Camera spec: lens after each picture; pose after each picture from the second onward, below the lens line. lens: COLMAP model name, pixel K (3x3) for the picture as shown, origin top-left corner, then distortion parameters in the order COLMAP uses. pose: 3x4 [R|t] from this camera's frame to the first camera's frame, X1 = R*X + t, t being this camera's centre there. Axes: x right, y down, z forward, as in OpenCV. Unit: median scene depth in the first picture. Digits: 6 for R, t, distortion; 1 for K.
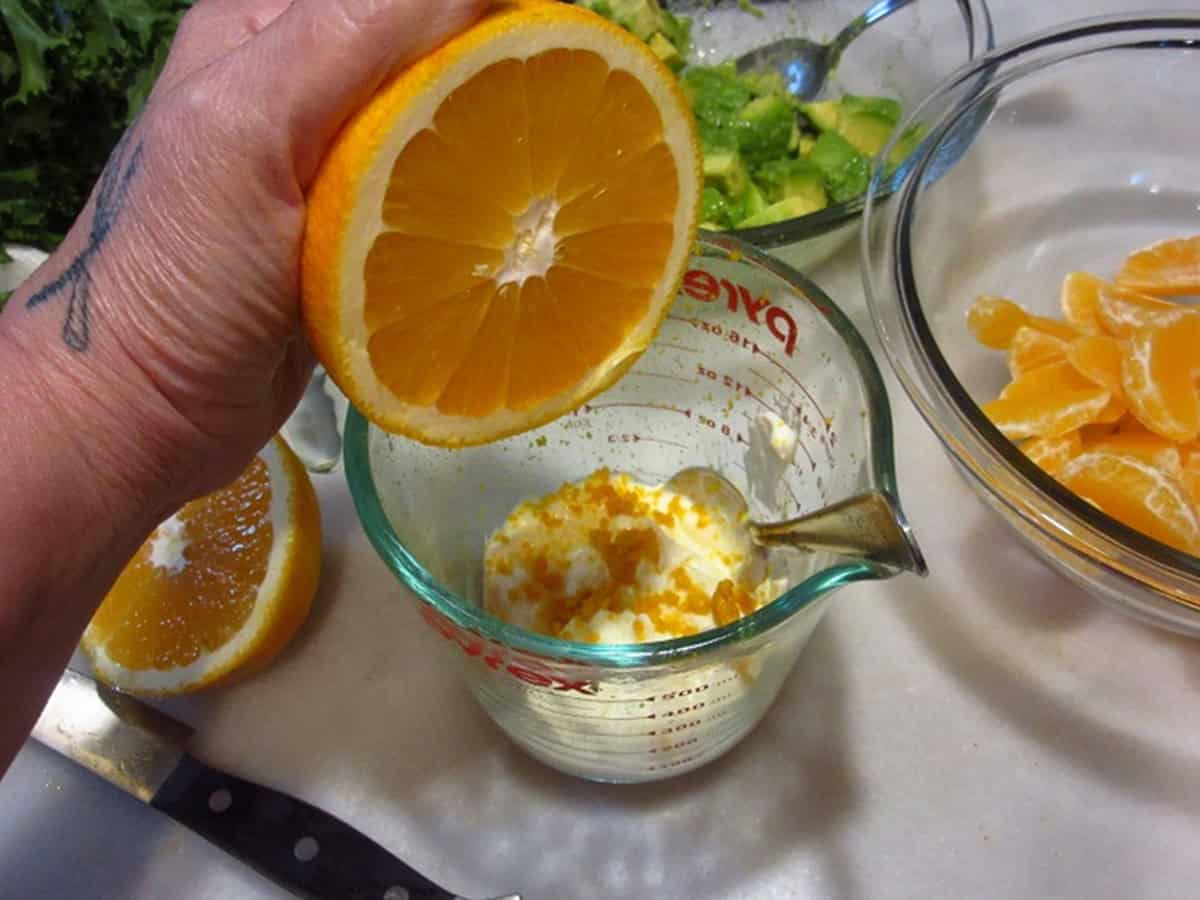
lens RADIAL K [[1439.7, 0, 600.0], [0, 1439.7, 450.0], [0, 0, 1]] dist [-0.003438, -0.003167]
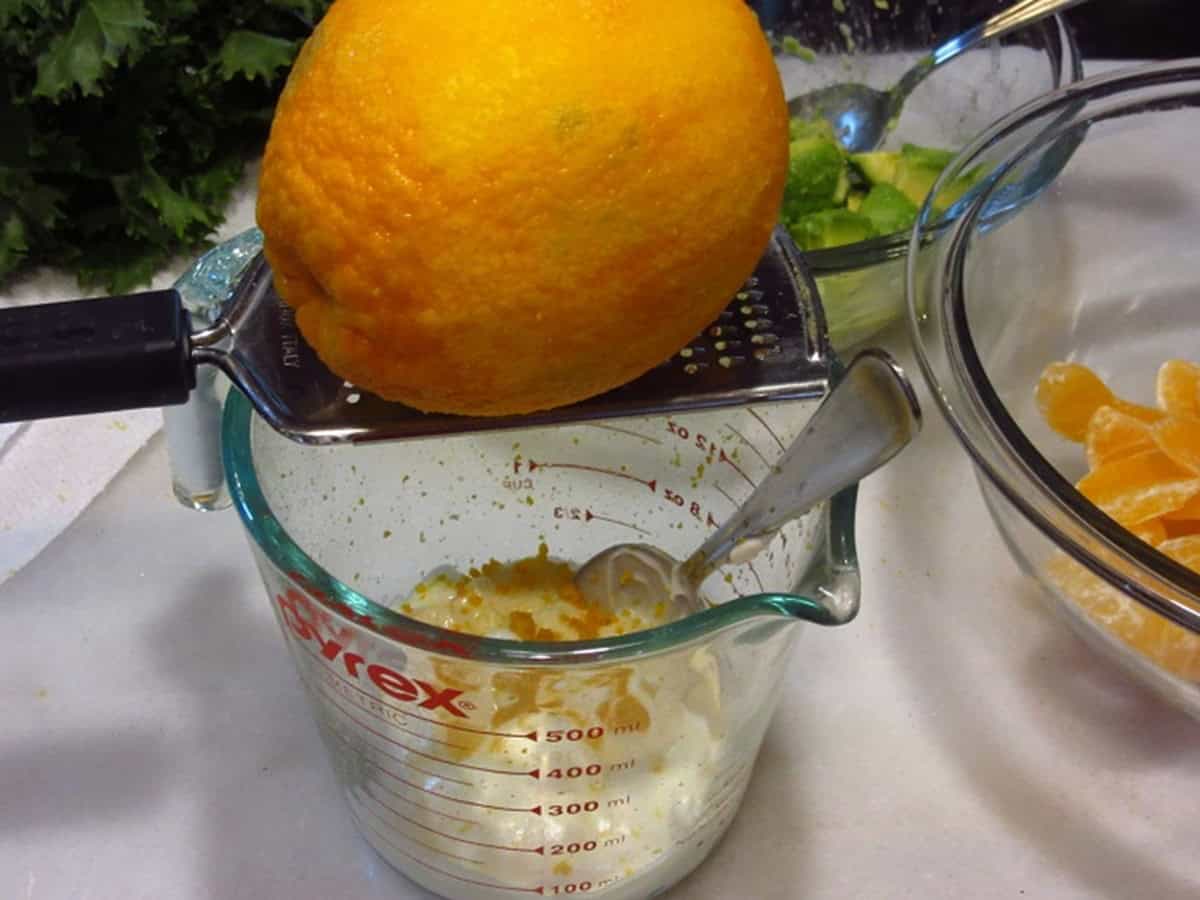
lens RADIAL K [[2229.2, 0, 600.0], [0, 2229.2, 450.0], [0, 0, 1]] dist [-0.039850, -0.074748]
pose [[0.990671, 0.125812, -0.052375, 0.099857], [-0.133529, 0.972942, -0.188559, 0.206135], [0.027235, 0.193793, 0.980664, -0.250444]]
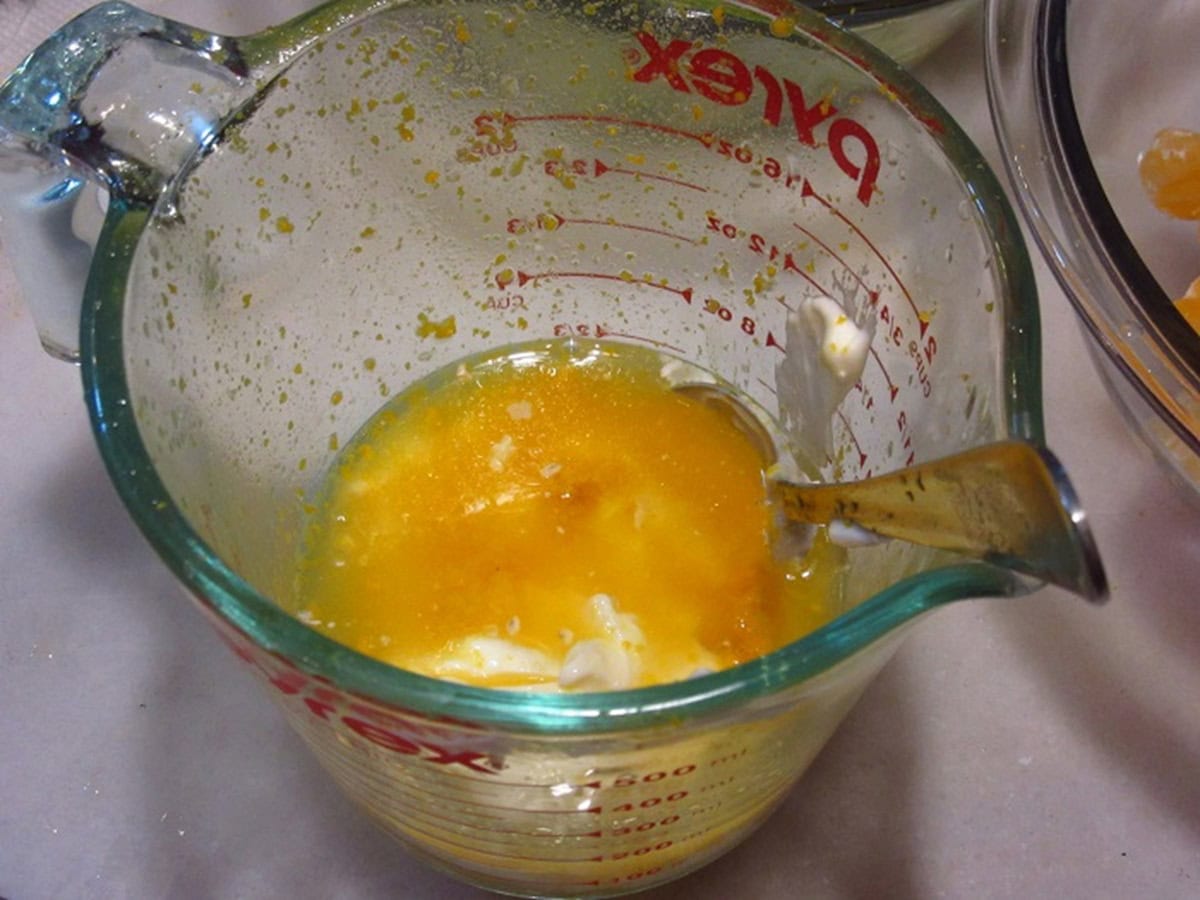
lens RADIAL K [[1927.6, 0, 600.0], [0, 1927.6, 450.0], [0, 0, 1]] dist [-0.060414, 0.003748]
pose [[0.998478, 0.052022, 0.018335, 0.013773], [-0.052818, 0.997545, 0.045977, 0.004361], [-0.015898, -0.046875, 0.998774, 0.200592]]
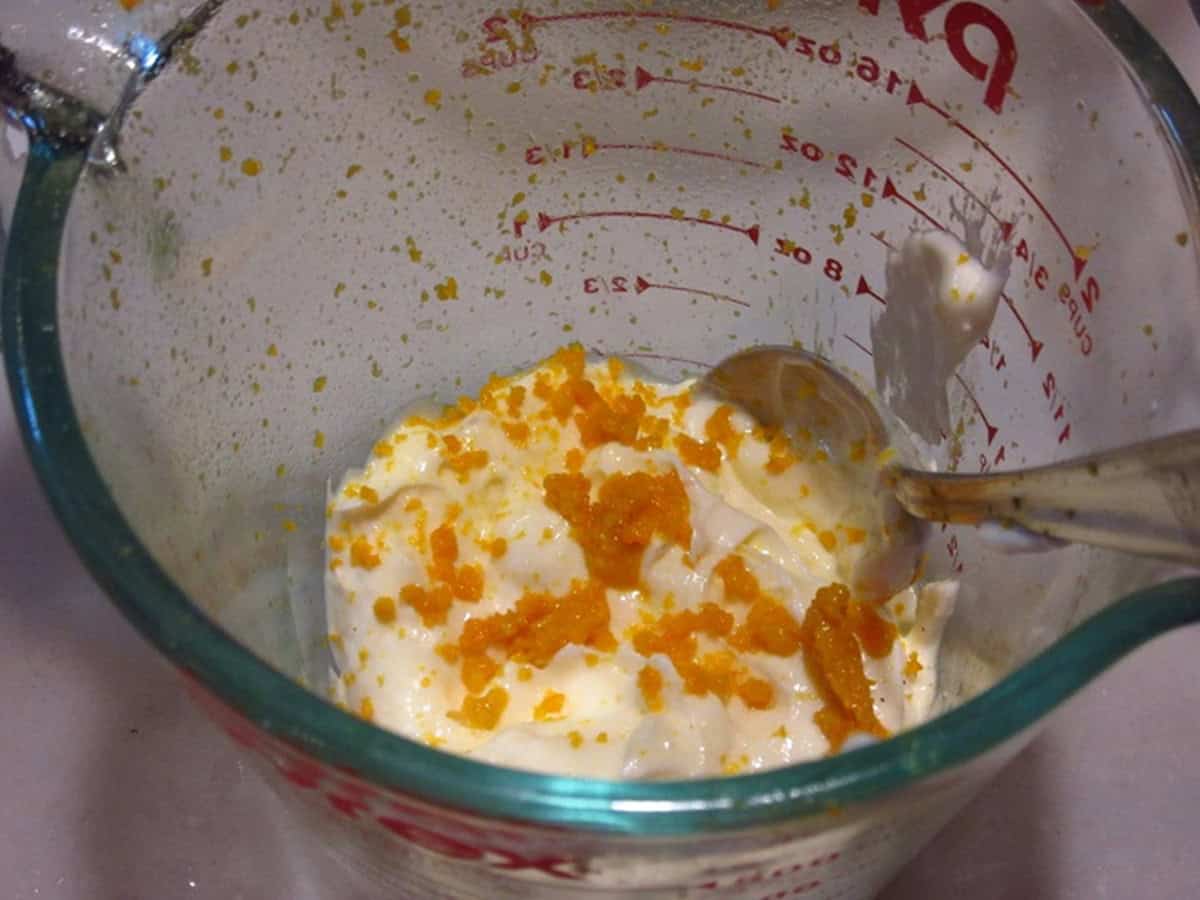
lens RADIAL K [[2175.1, 0, 600.0], [0, 2175.1, 450.0], [0, 0, 1]] dist [-0.067823, -0.389561]
pose [[0.998858, 0.007876, 0.047120, -0.024504], [-0.011118, 0.997560, 0.068925, -0.003170], [-0.046462, -0.069371, 0.996508, 0.292450]]
